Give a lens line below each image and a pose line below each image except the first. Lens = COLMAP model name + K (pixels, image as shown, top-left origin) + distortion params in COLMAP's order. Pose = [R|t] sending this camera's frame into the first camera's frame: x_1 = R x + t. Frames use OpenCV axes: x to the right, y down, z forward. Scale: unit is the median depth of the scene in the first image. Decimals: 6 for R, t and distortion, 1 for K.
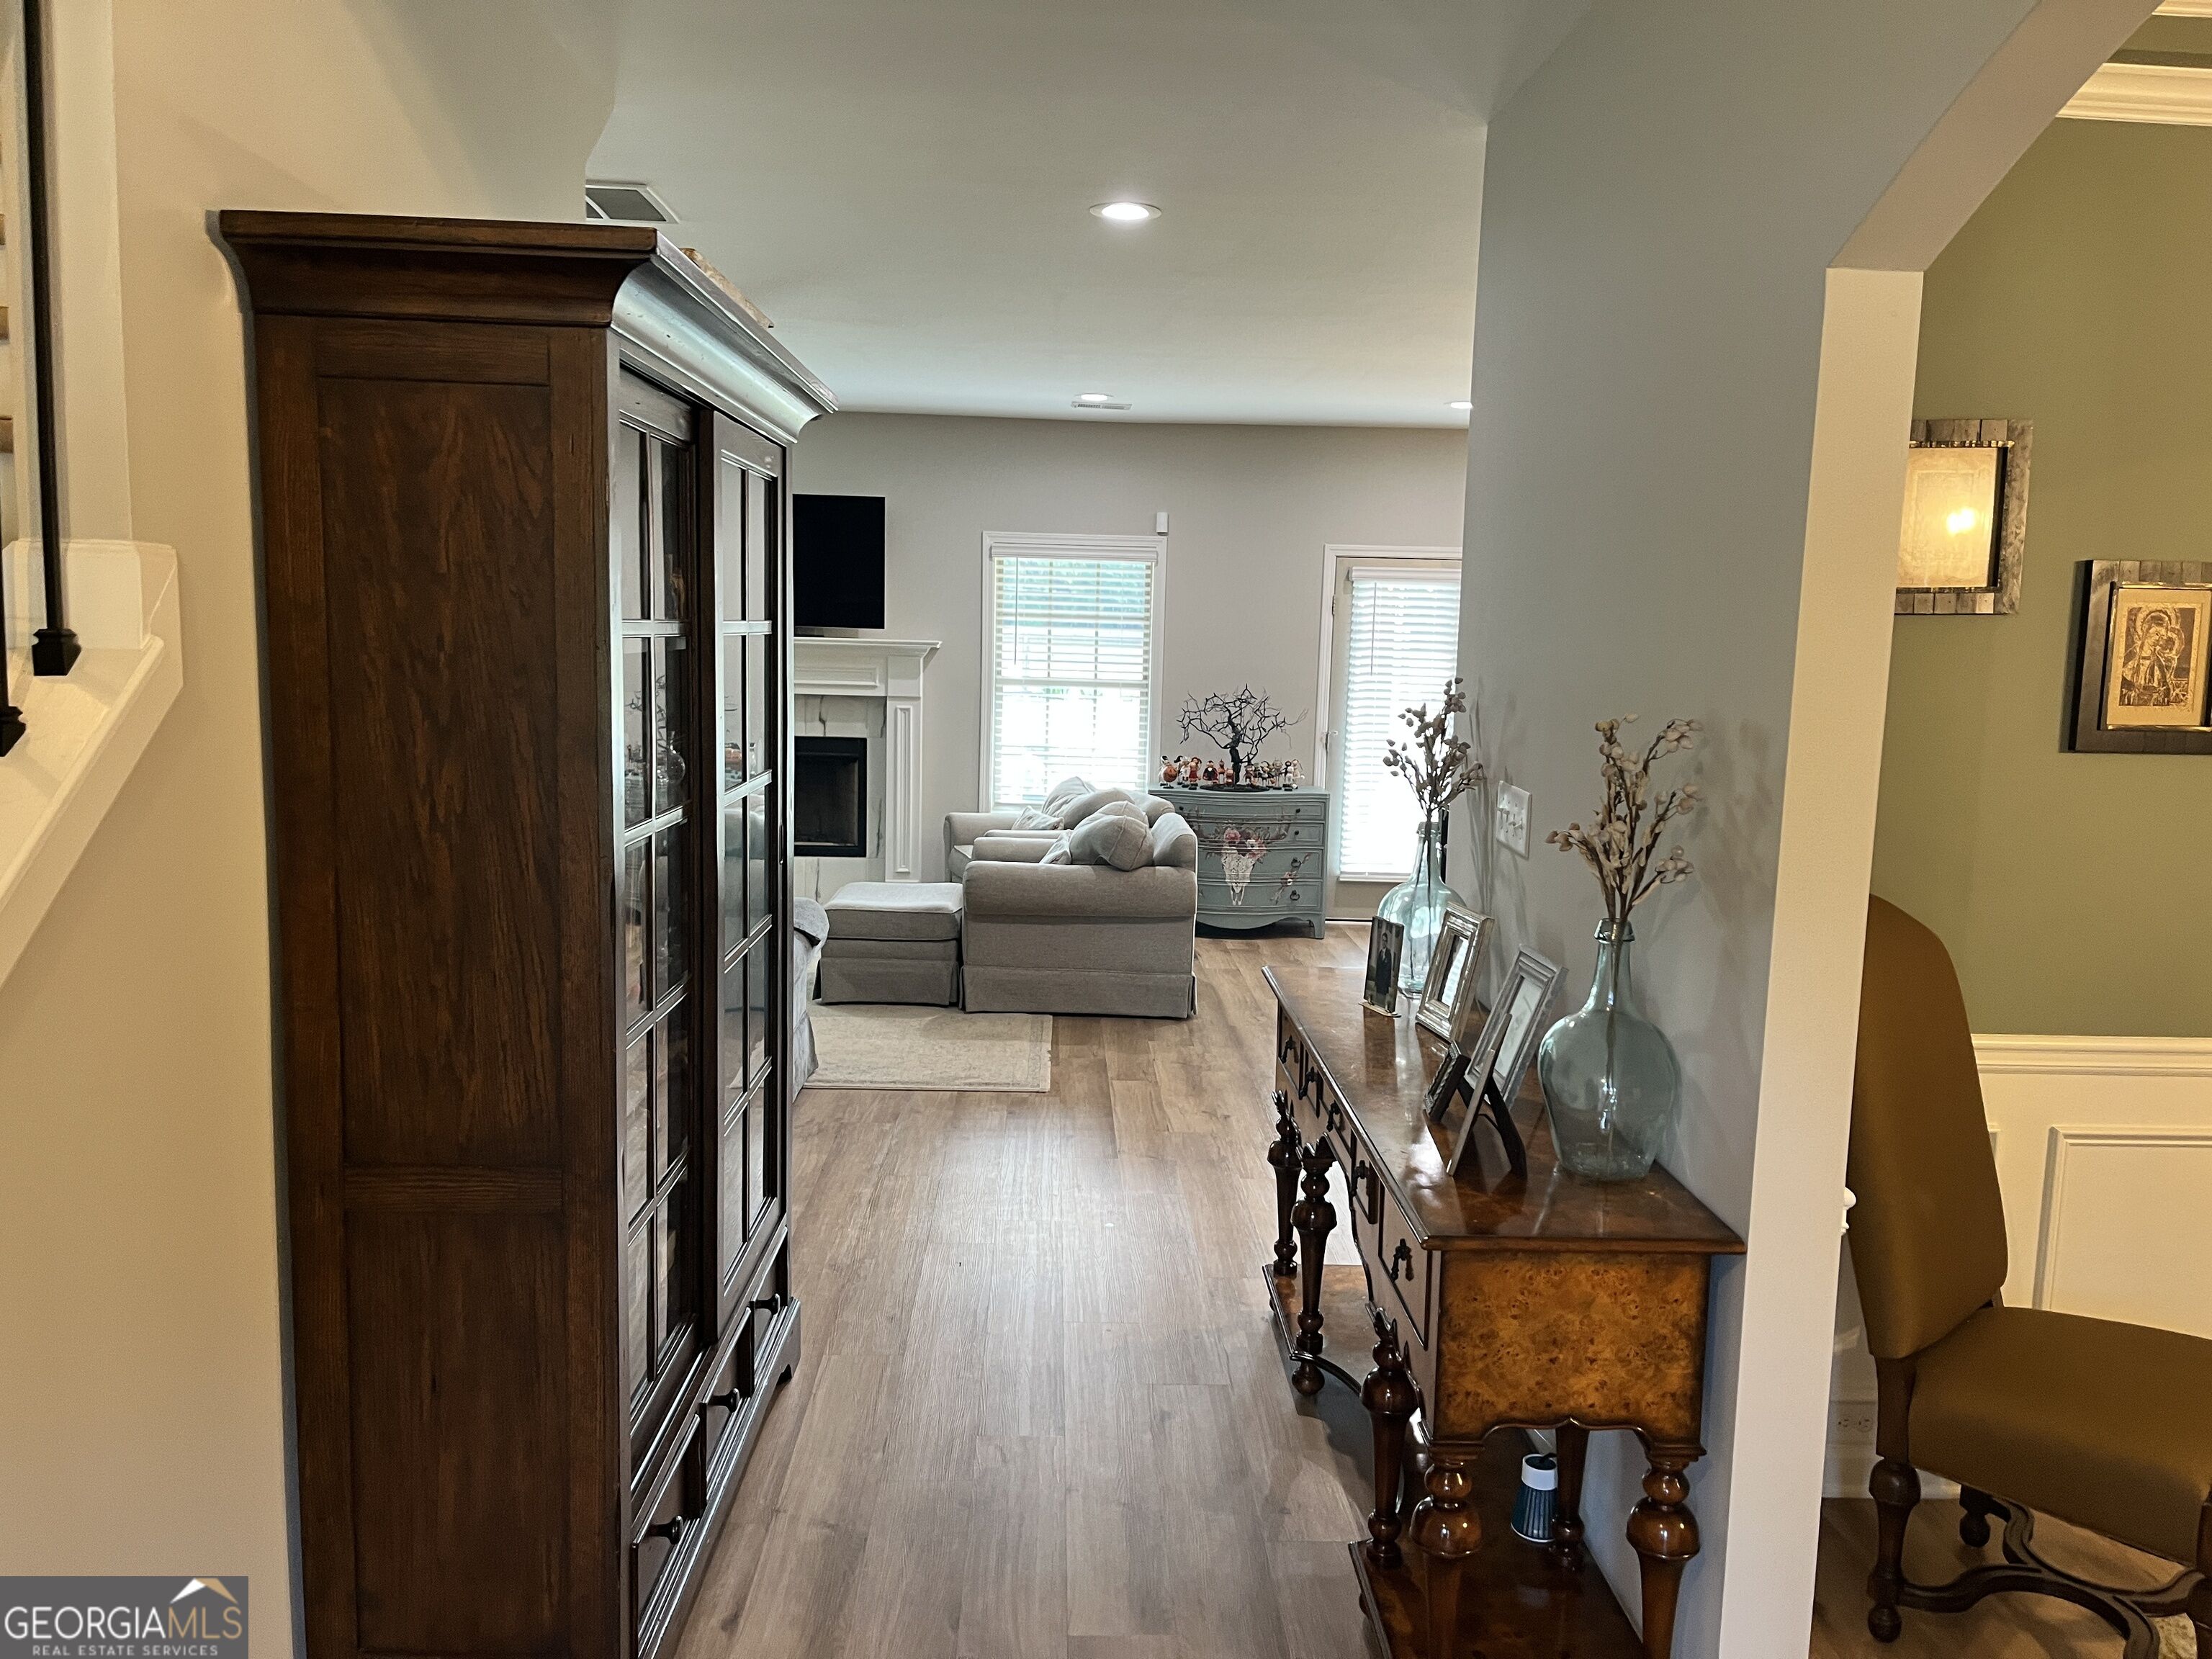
lens RADIAL K [[1689.3, 0, 1113.0], [0, 1689.3, 832.5], [0, 0, 1]] dist [0.038011, -0.004983]
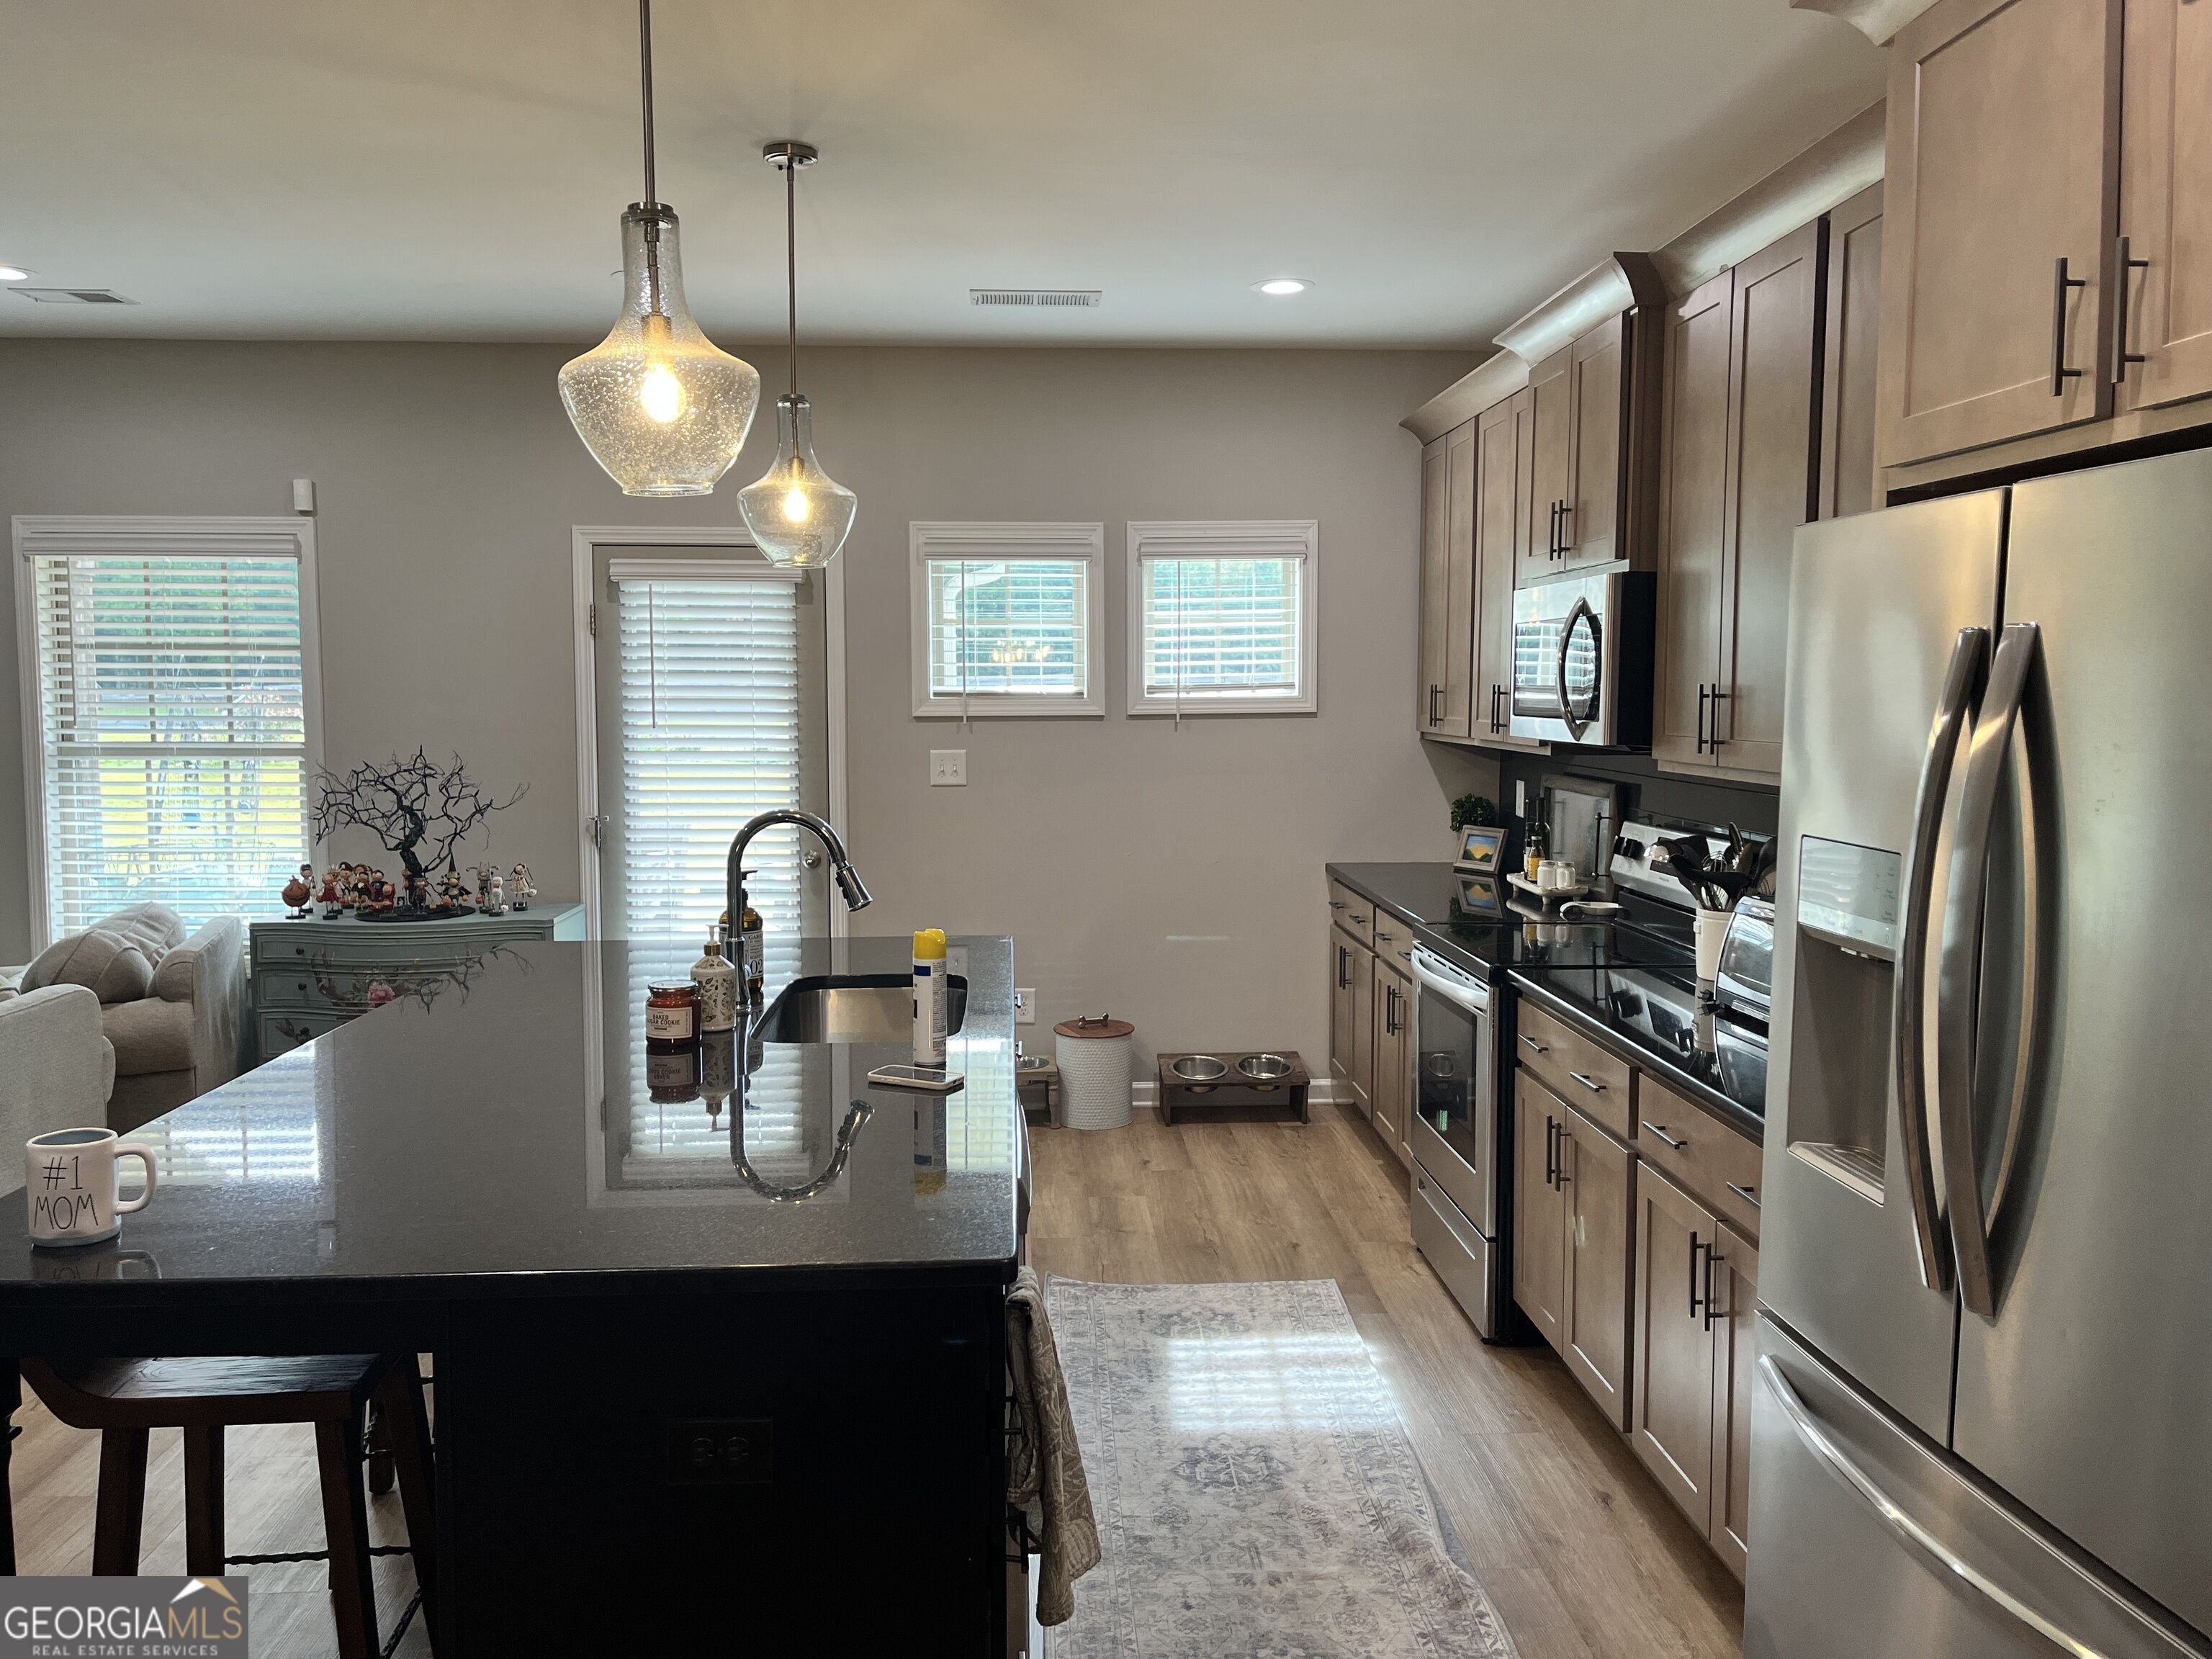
lens RADIAL K [[1689.3, 0, 1121.1], [0, 1689.3, 818.9], [0, 0, 1]] dist [0.038011, -0.004983]
pose [[0.999492, -0.027422, 0.016255, 0.327934], [0.028045, 0.998829, -0.039432, -0.029377], [-0.015154, 0.039868, 0.999090, 0.371870]]
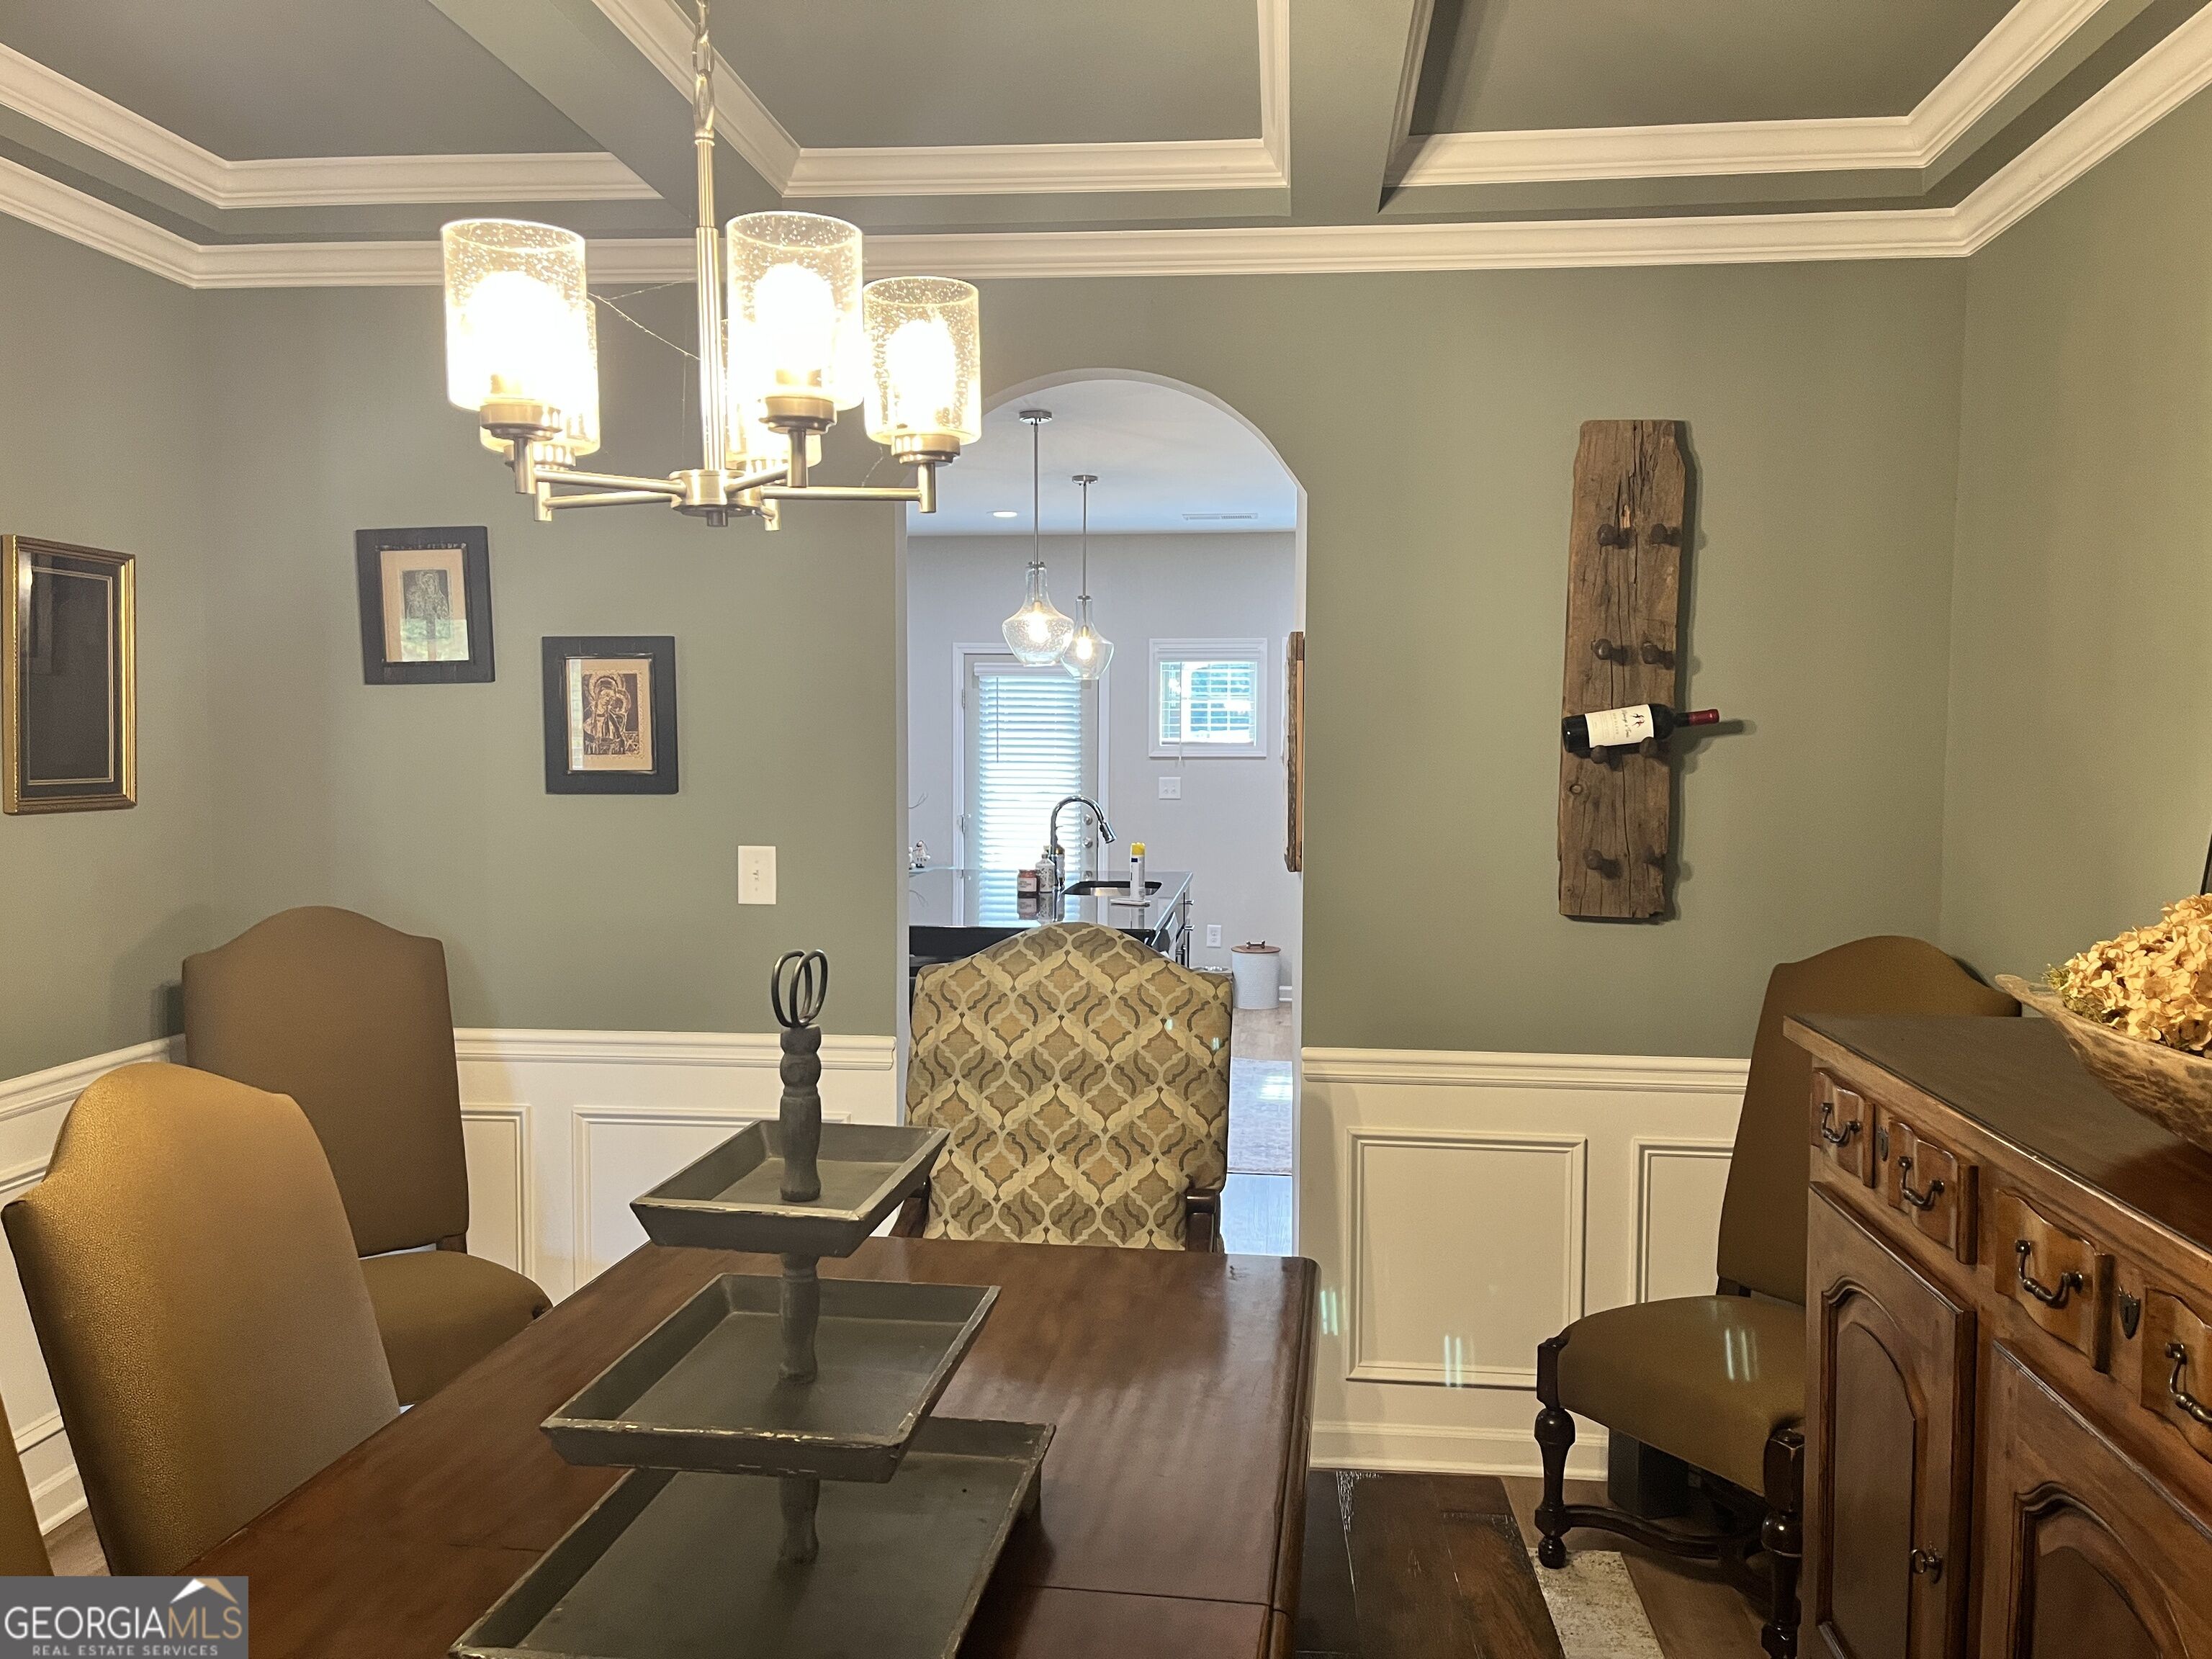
lens RADIAL K [[1689.3, 0, 1113.1], [0, 1689.3, 830.6], [0, 0, 1]] dist [0.038011, -0.004983]
pose [[0.988883, -0.012462, -0.148170, 0.395822], [0.002874, 0.997898, -0.064743, 0.020157], [0.148666, 0.063597, 0.986840, -0.042589]]
